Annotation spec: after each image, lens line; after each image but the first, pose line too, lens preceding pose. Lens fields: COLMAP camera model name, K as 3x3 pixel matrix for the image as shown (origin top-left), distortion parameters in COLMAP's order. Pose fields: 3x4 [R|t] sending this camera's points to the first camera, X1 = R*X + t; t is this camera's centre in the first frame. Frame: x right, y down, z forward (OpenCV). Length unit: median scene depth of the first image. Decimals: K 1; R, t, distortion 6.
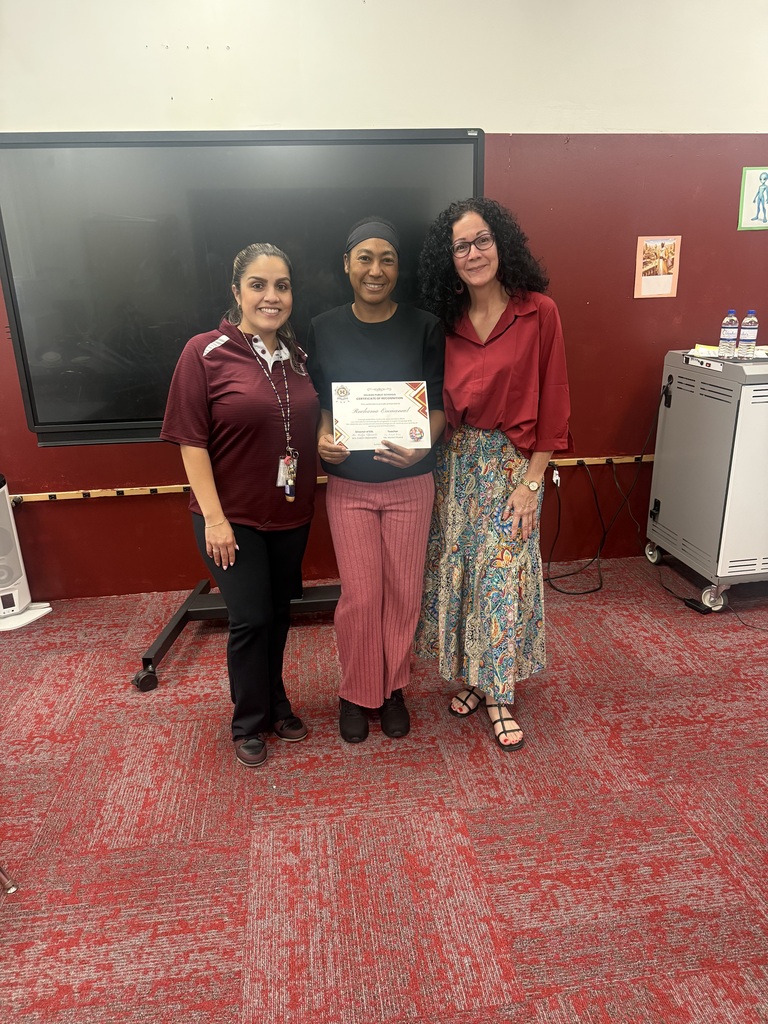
lens RADIAL K [[730.2, 0, 384.0], [0, 730.2, 512.0], [0, 0, 1]] dist [0.044119, -0.056231]
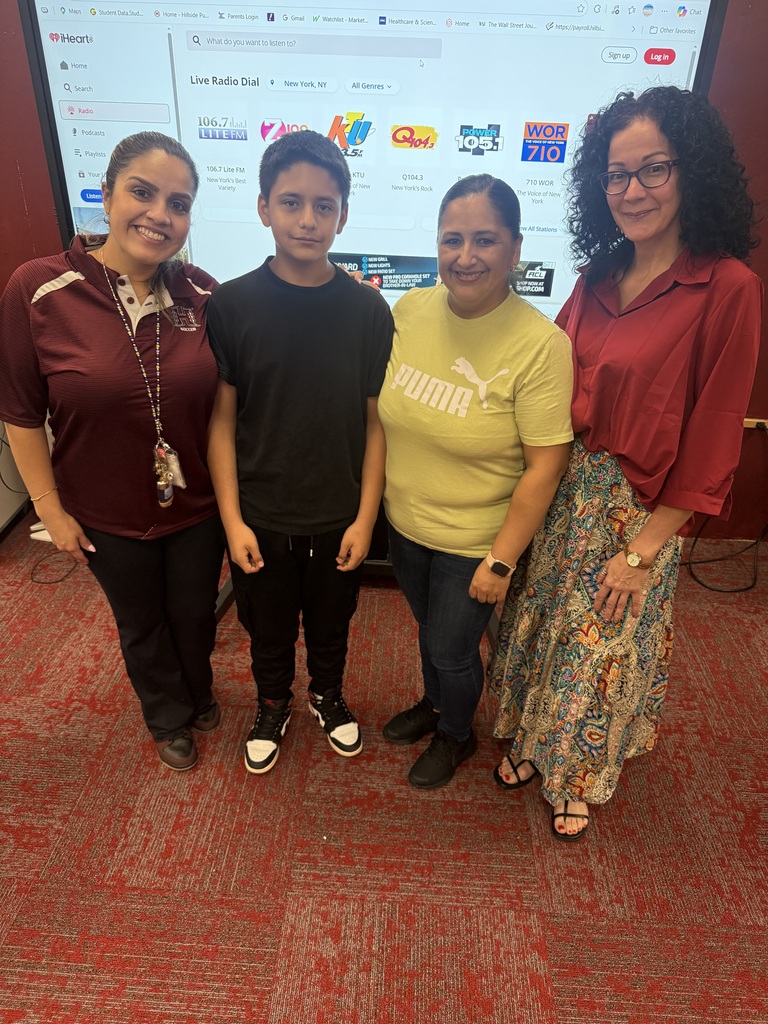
lens RADIAL K [[730.2, 0, 384.0], [0, 730.2, 512.0], [0, 0, 1]] dist [0.044119, -0.056231]
pose [[0.982162, 0.141775, -0.123525, -0.028051], [-0.112002, 0.968746, 0.221330, -0.179373], [0.151043, -0.203547, 0.967344, 0.268846]]
